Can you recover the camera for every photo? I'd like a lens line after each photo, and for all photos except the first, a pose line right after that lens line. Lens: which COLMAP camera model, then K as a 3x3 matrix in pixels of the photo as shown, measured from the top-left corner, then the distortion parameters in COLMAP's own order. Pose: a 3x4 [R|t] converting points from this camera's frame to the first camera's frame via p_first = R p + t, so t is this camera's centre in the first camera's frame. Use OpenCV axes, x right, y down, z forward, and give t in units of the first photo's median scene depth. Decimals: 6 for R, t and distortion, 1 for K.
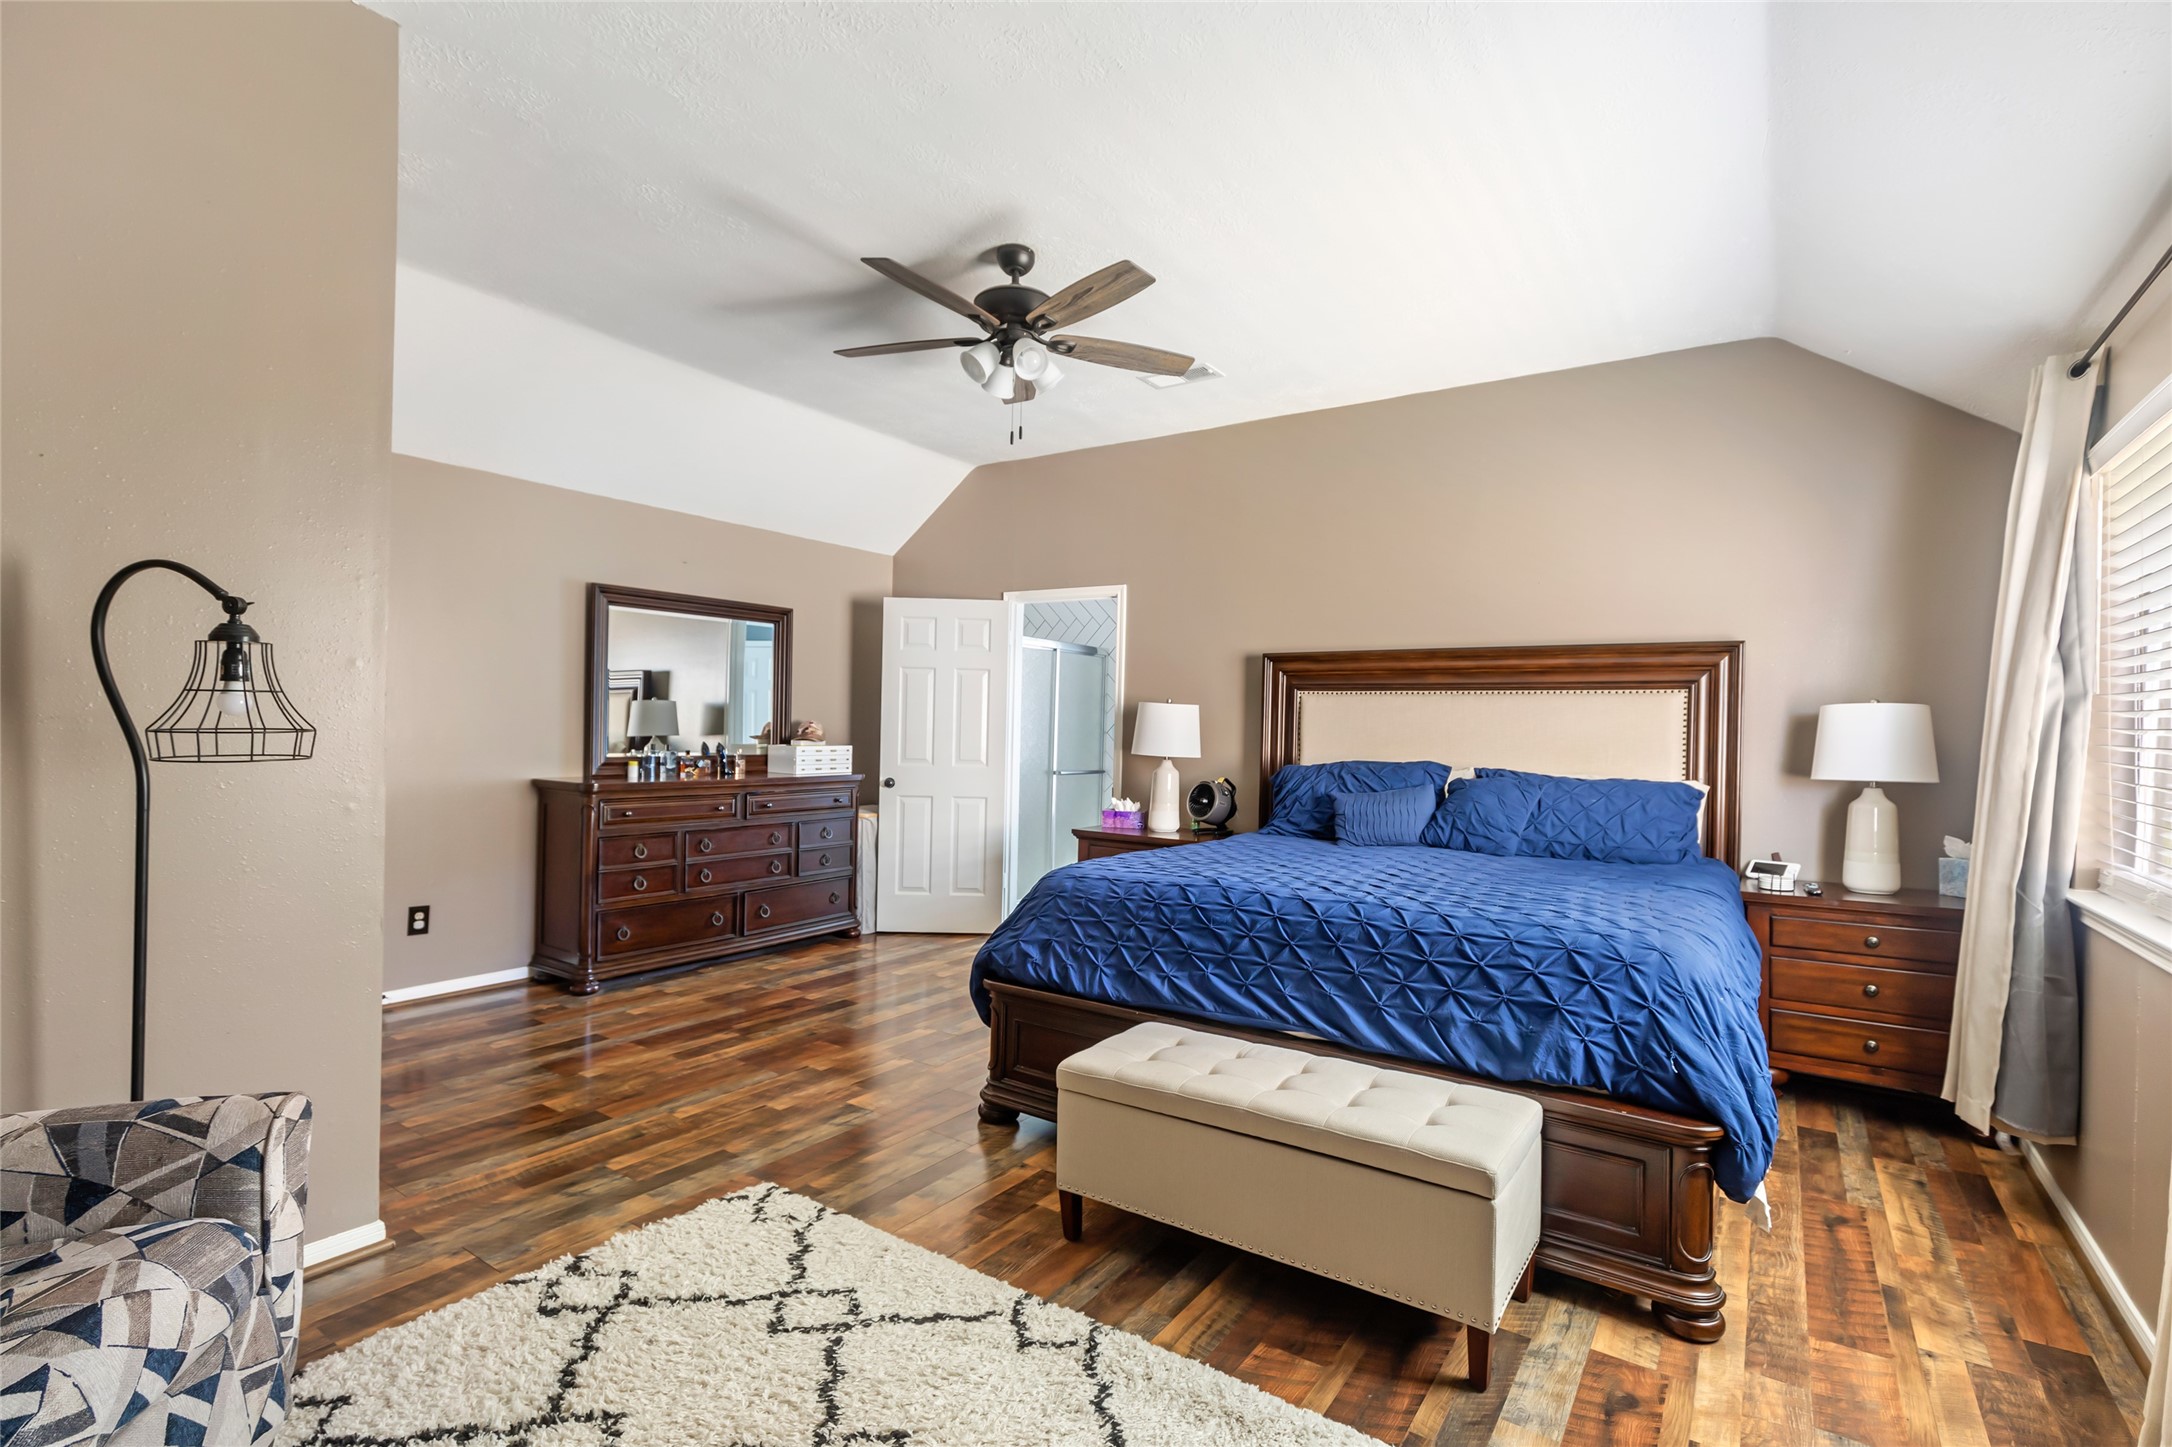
lens RADIAL K [[1016.9, 0, 1083.2], [0, 1016.9, 722.2], [0, 0, 1]] dist [0.003540, -0.000389]
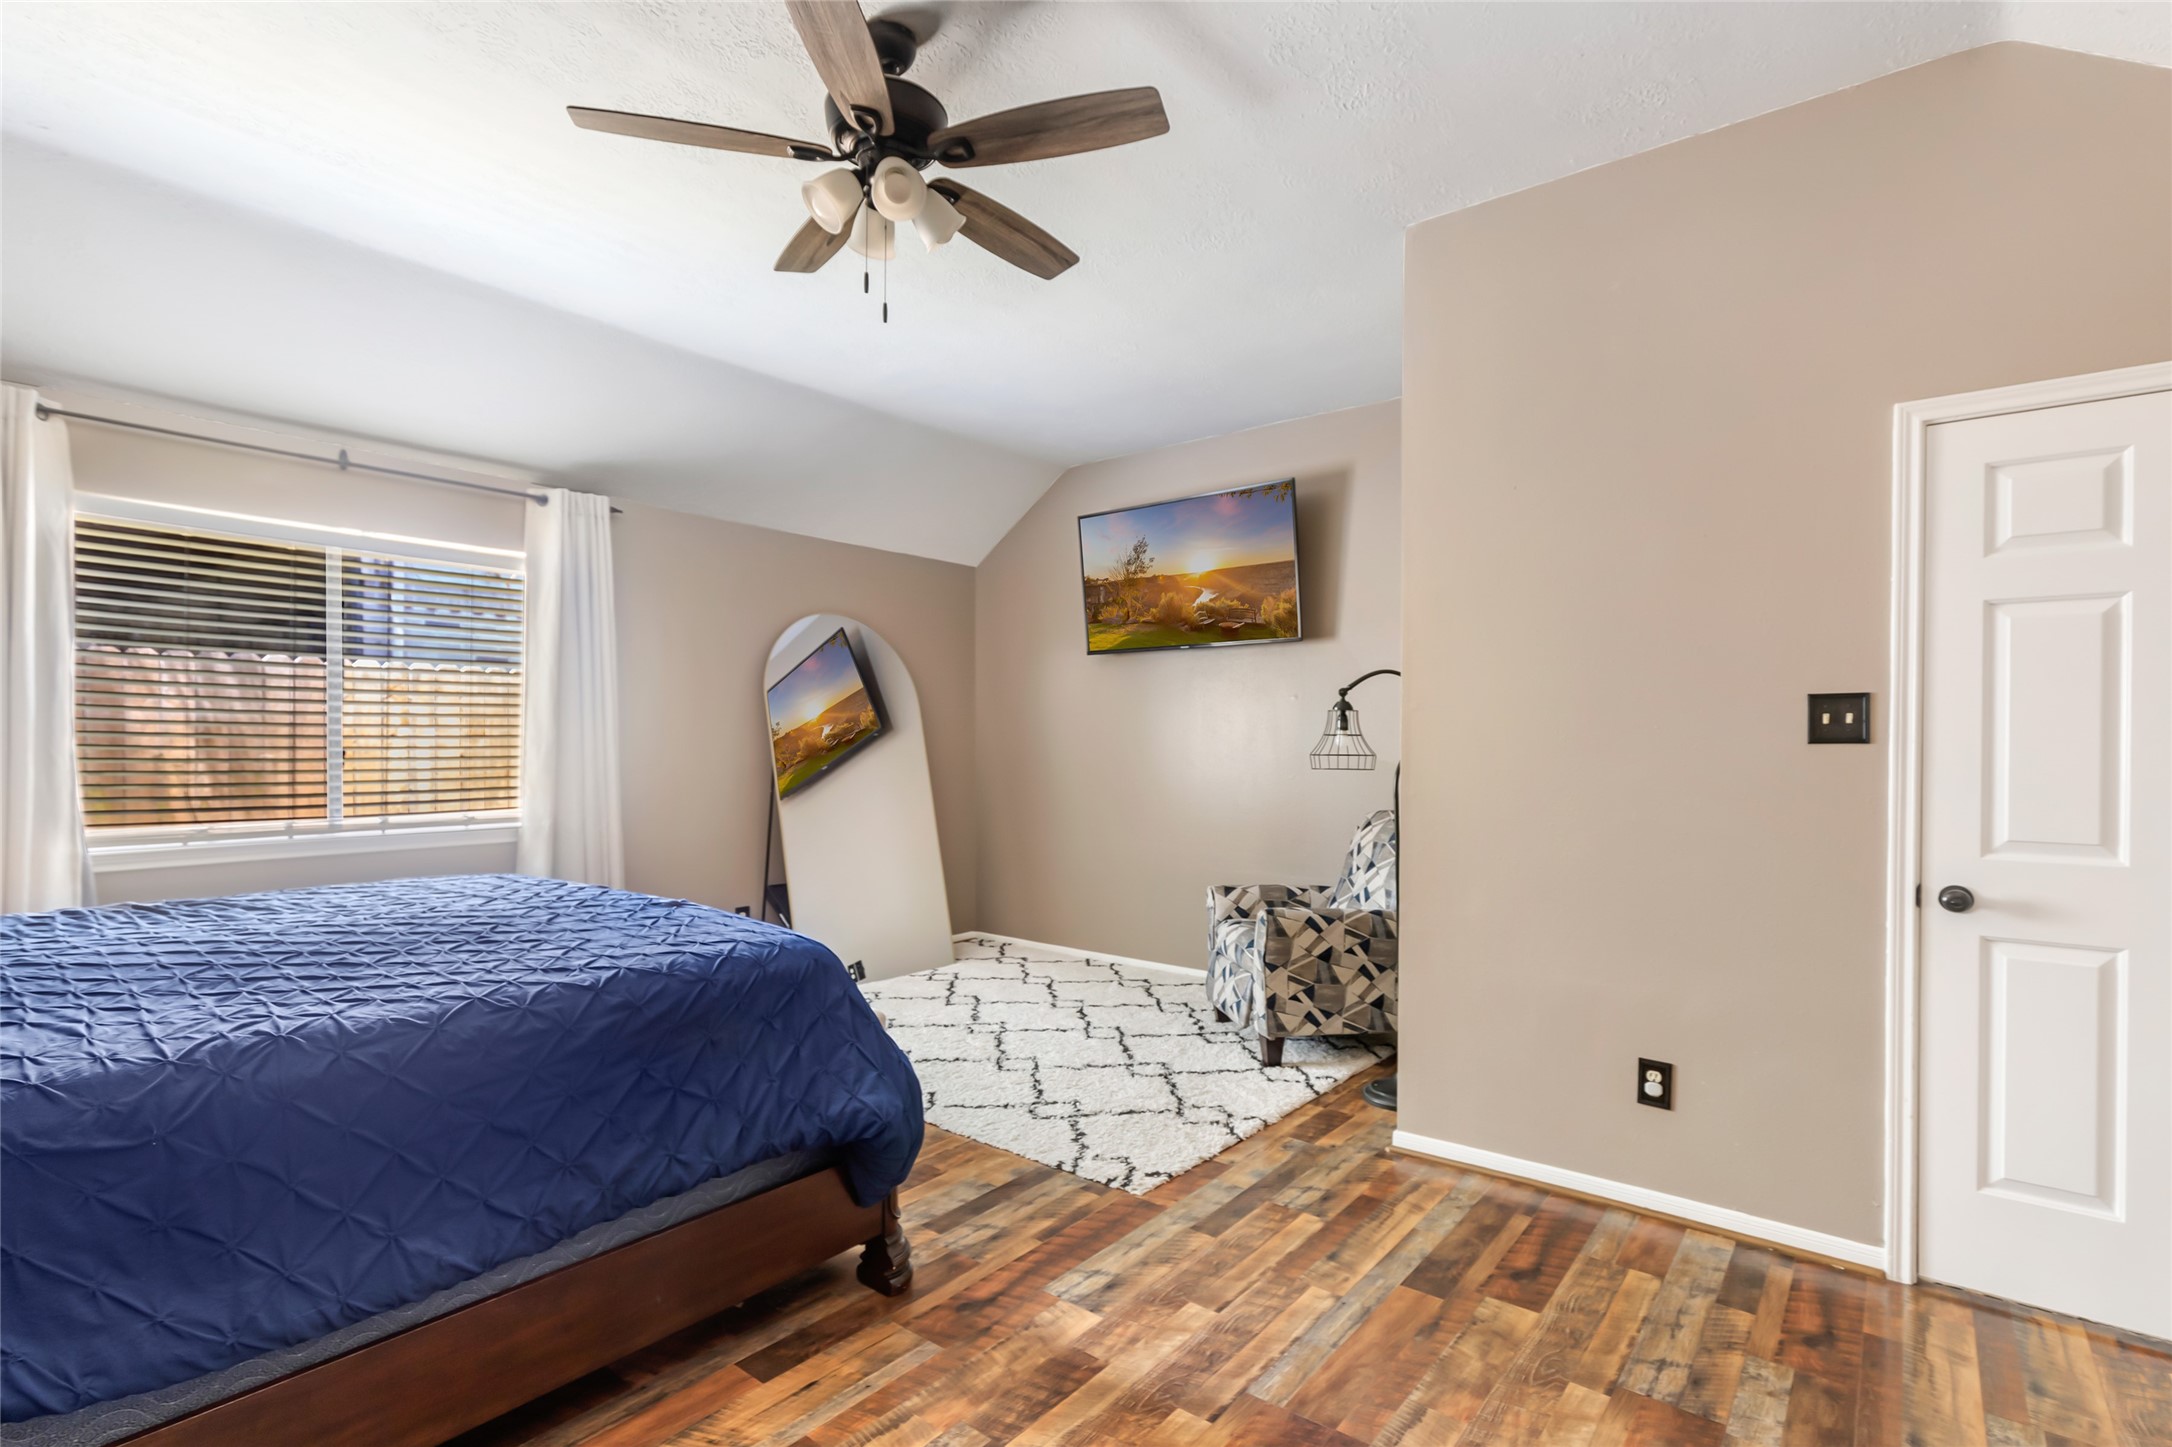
lens RADIAL K [[1016.9, 0, 1076.8], [0, 1016.9, 734.3], [0, 0, 1]] dist [0.003540, -0.000389]
pose [[-0.997021, -0.027319, 0.072136, -0.286028], [-0.027903, 0.999585, -0.007093, -0.002380], [-0.071912, -0.009085, -0.997370, 1.878609]]
